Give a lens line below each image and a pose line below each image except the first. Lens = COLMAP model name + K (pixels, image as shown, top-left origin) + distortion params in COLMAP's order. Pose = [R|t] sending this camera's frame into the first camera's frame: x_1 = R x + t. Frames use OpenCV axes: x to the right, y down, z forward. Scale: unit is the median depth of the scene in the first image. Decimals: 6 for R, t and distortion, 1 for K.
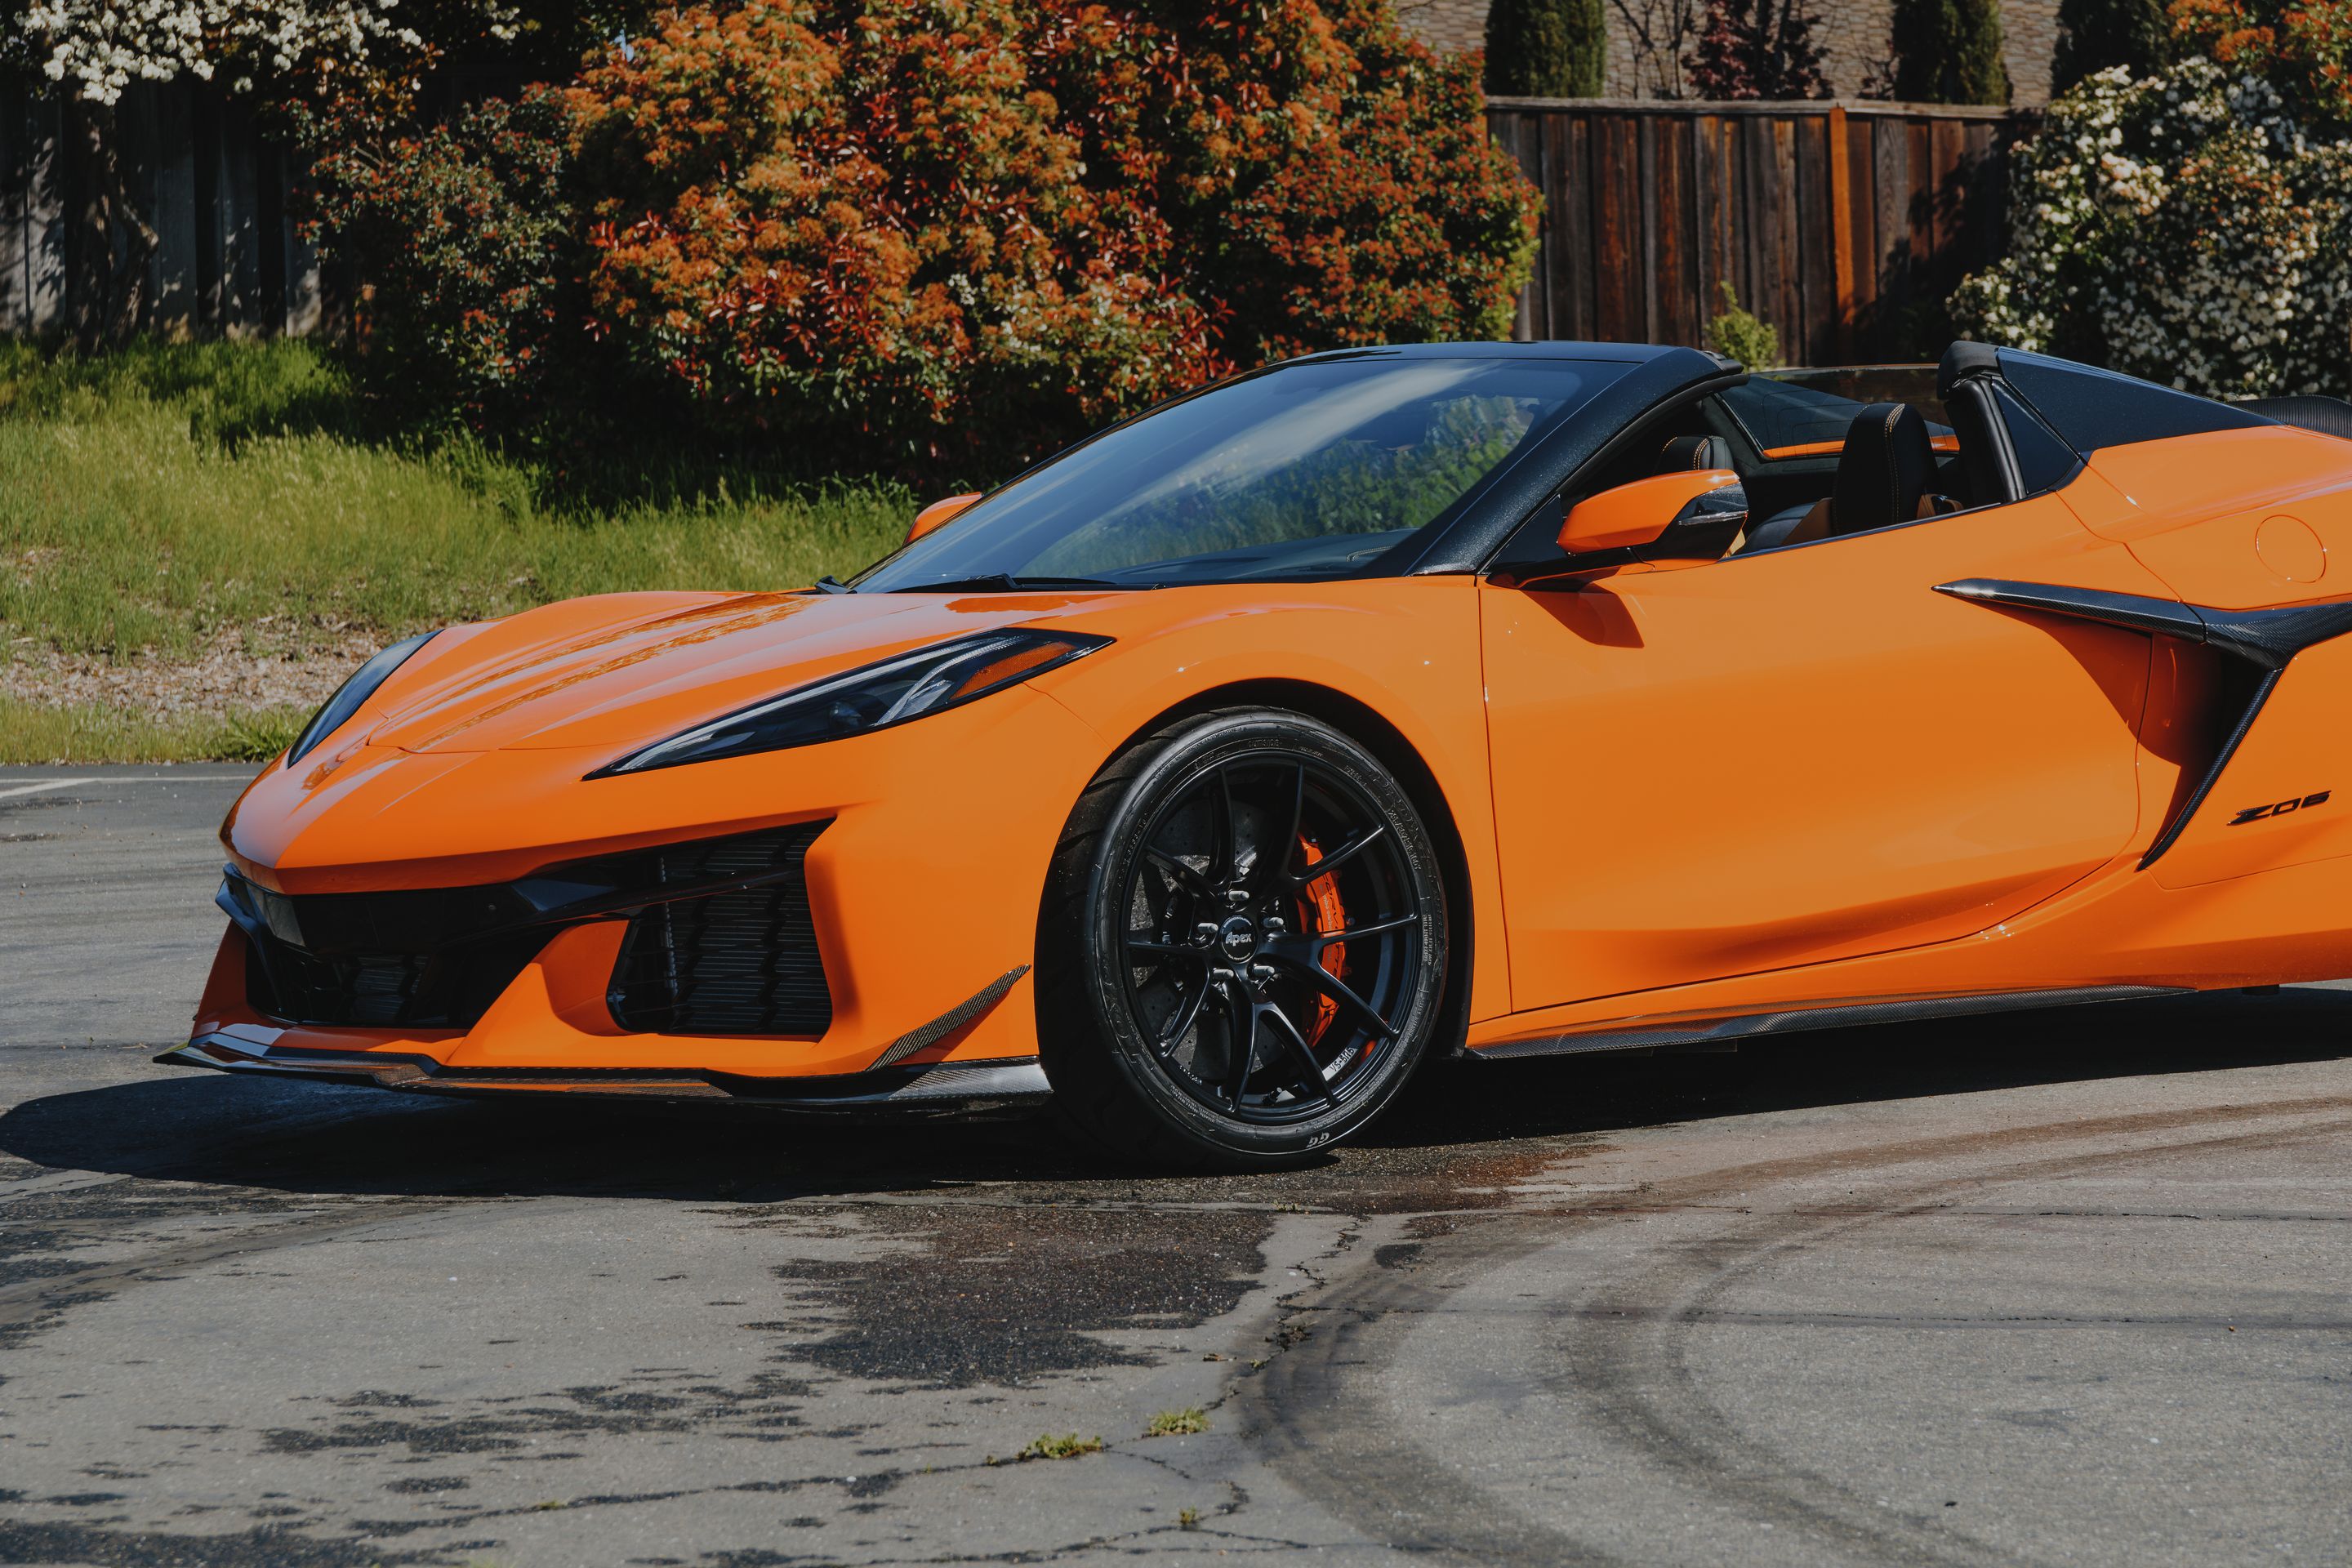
lens RADIAL K [[6391.9, 0, 1178.8], [0, 6391.9, 1027.4], [0, 0, 1]] dist [-0.058685, 0.737909]
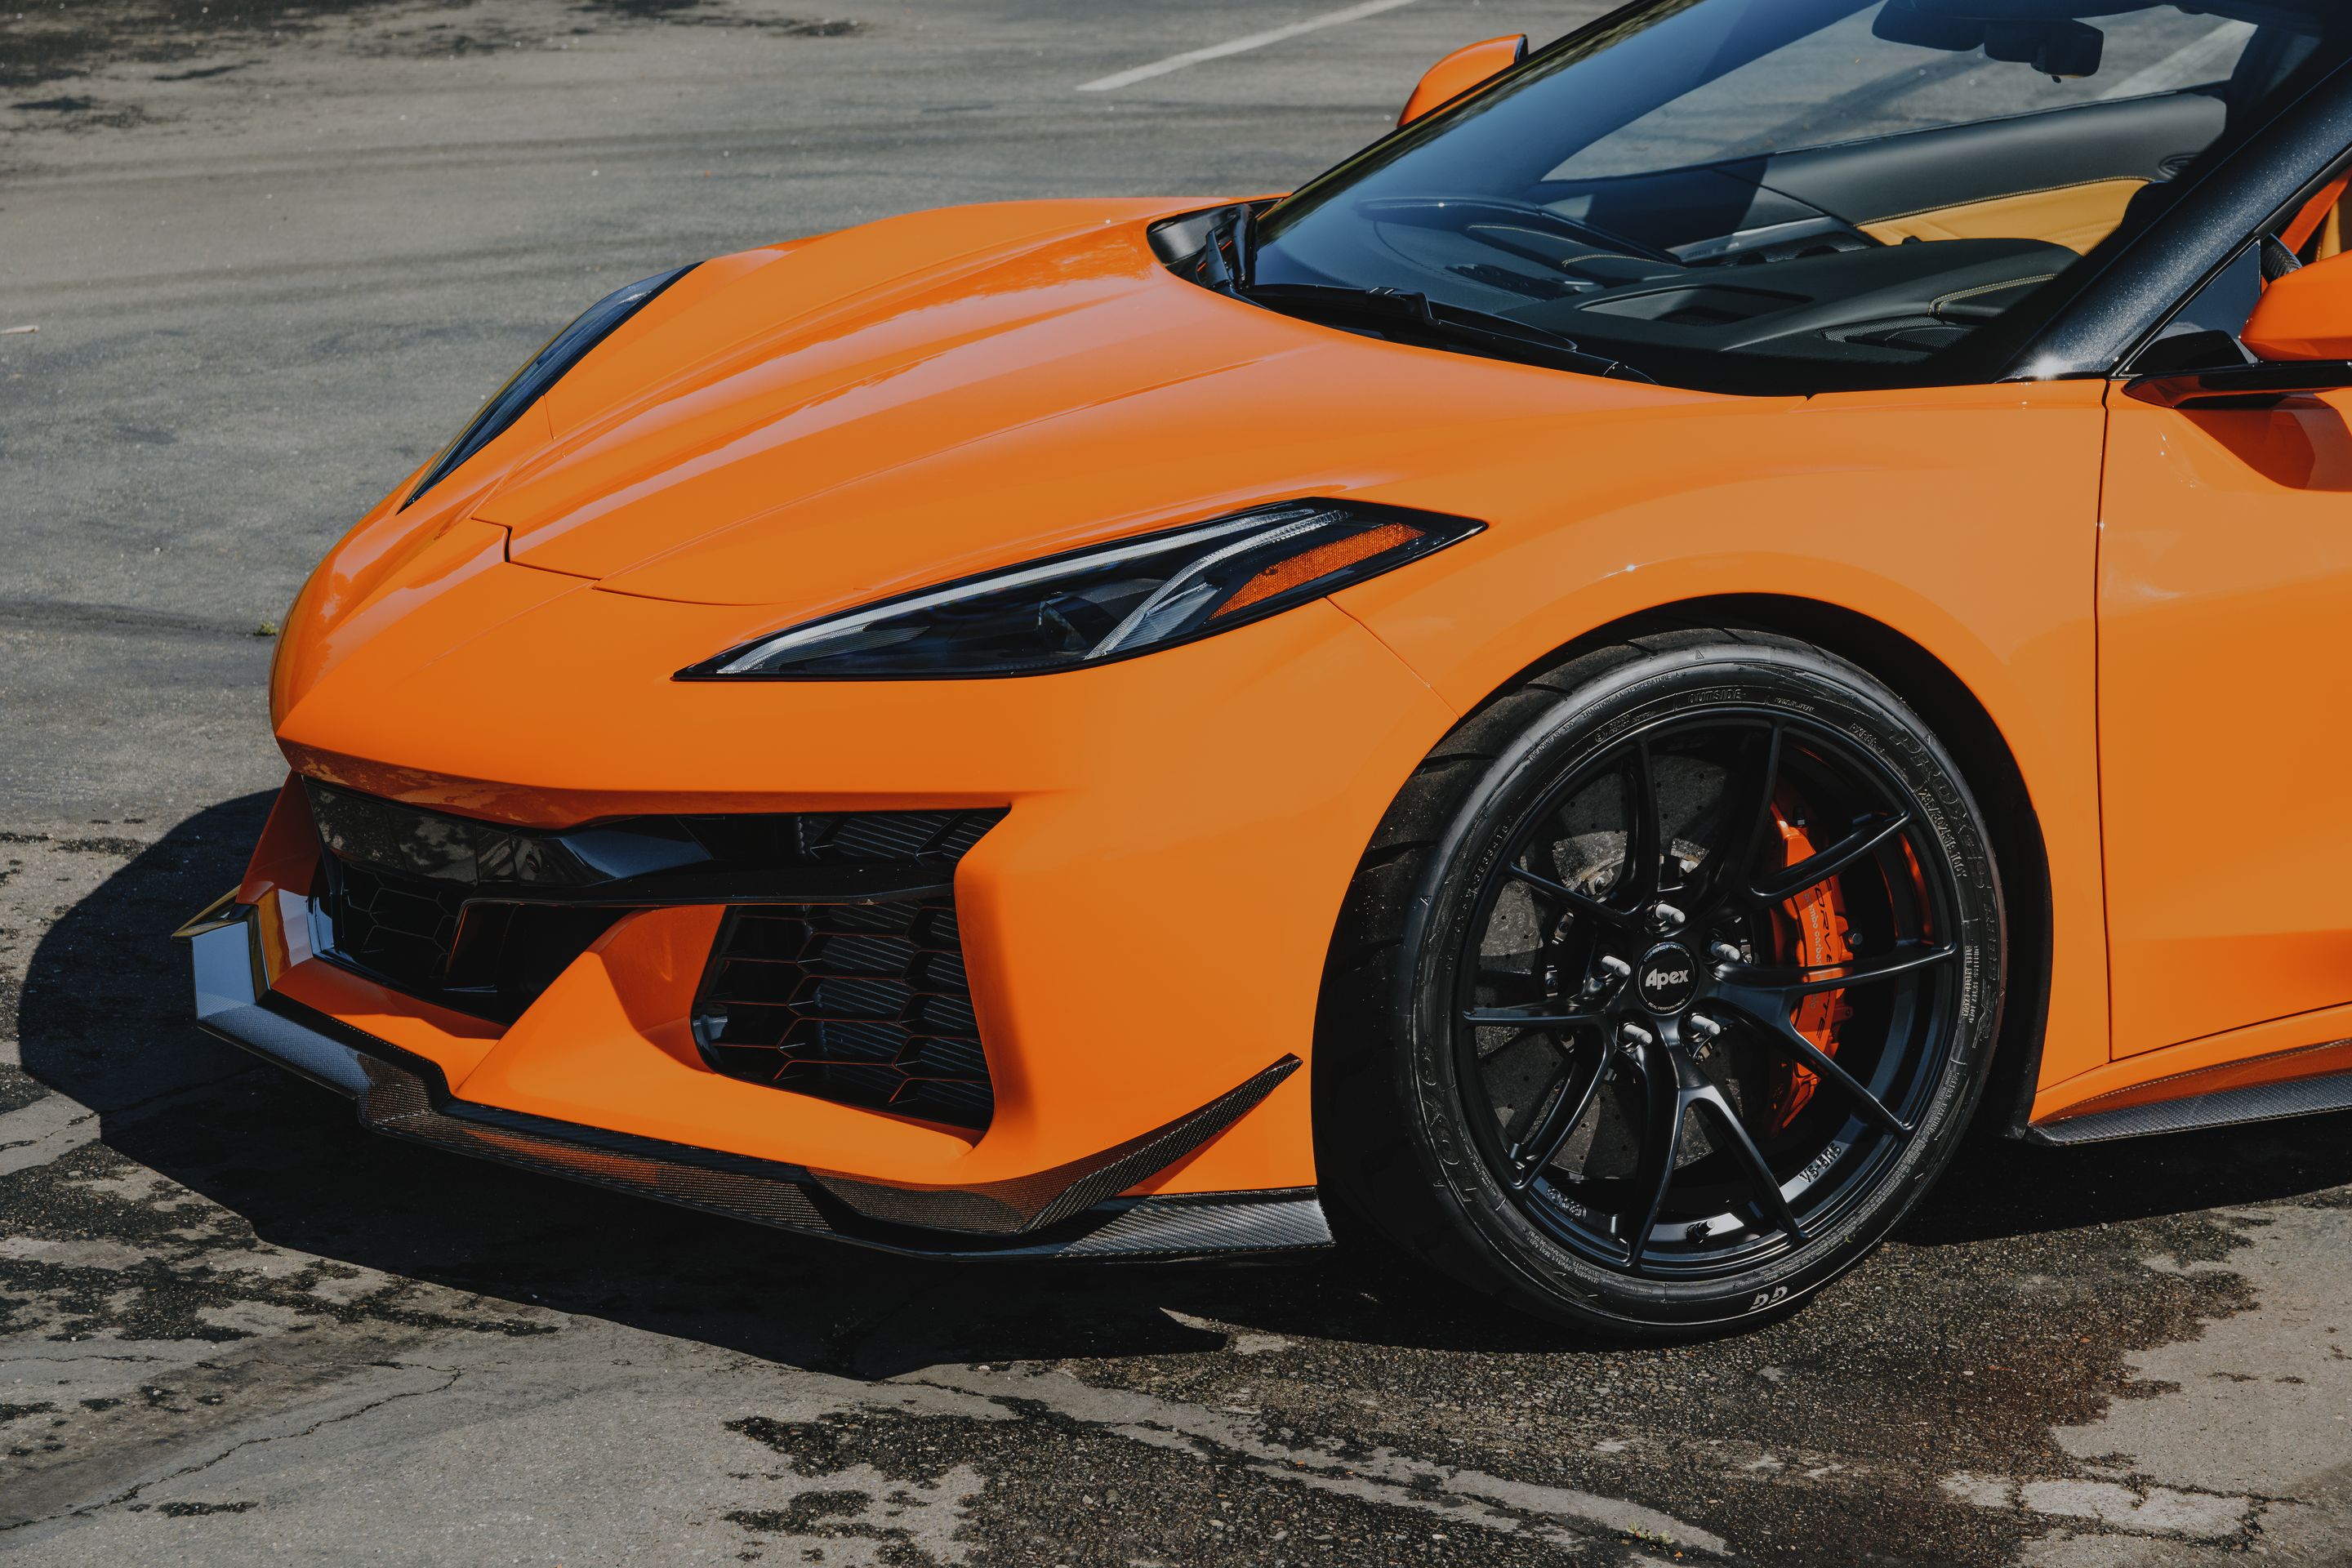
lens RADIAL K [[5447.8, 0, 1176.0], [0, 5447.8, 784.0], [0, 0, 1]] dist [0.025120, 0.401492]
pose [[0.981943, 0.071883, -0.174986, 0.054356], [-0.044289, 0.986641, 0.156775, -0.114659], [0.183918, -0.146194, 0.972009, 0.449549]]
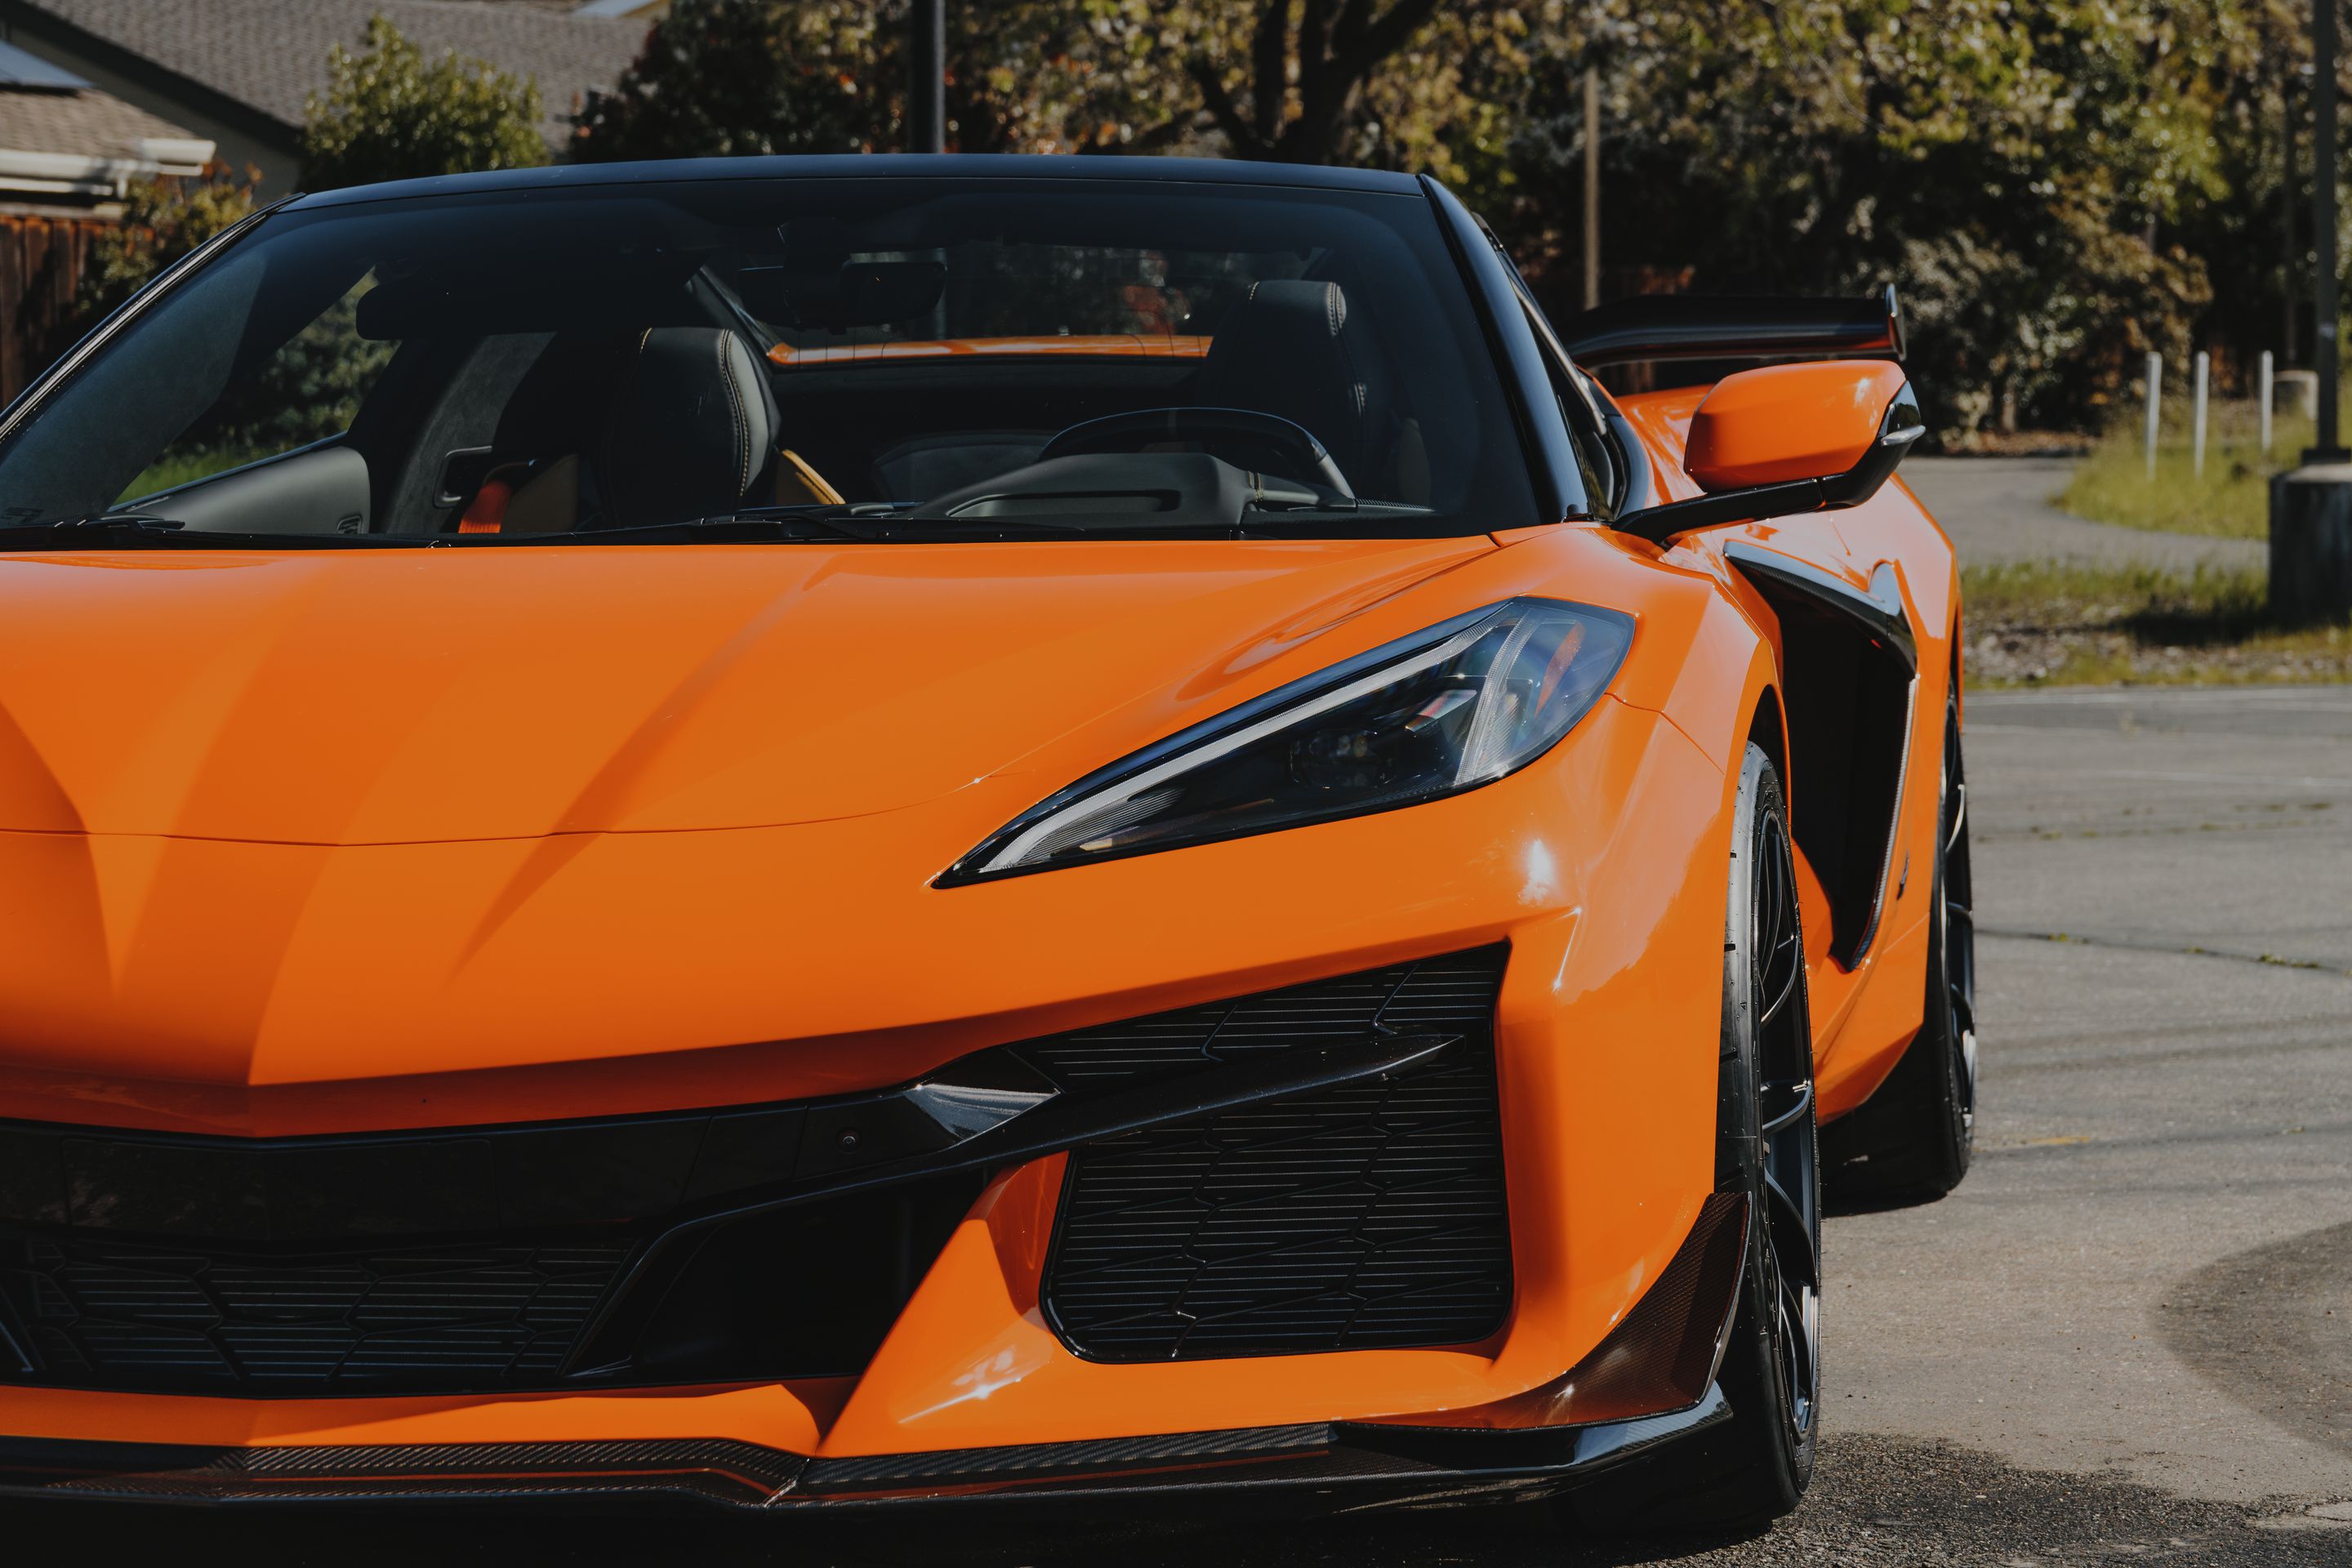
lens RADIAL K [[6736.3, 0, 1176.0], [0, 6736.3, 784.0], [0, 0, 1]] dist [-0.027882, -0.121733]
pose [[0.710338, -0.014973, 0.703701, -0.453027], [0.047851, 0.998488, -0.027057, -0.030376], [-0.702232, 0.052892, 0.709981, 0.577238]]
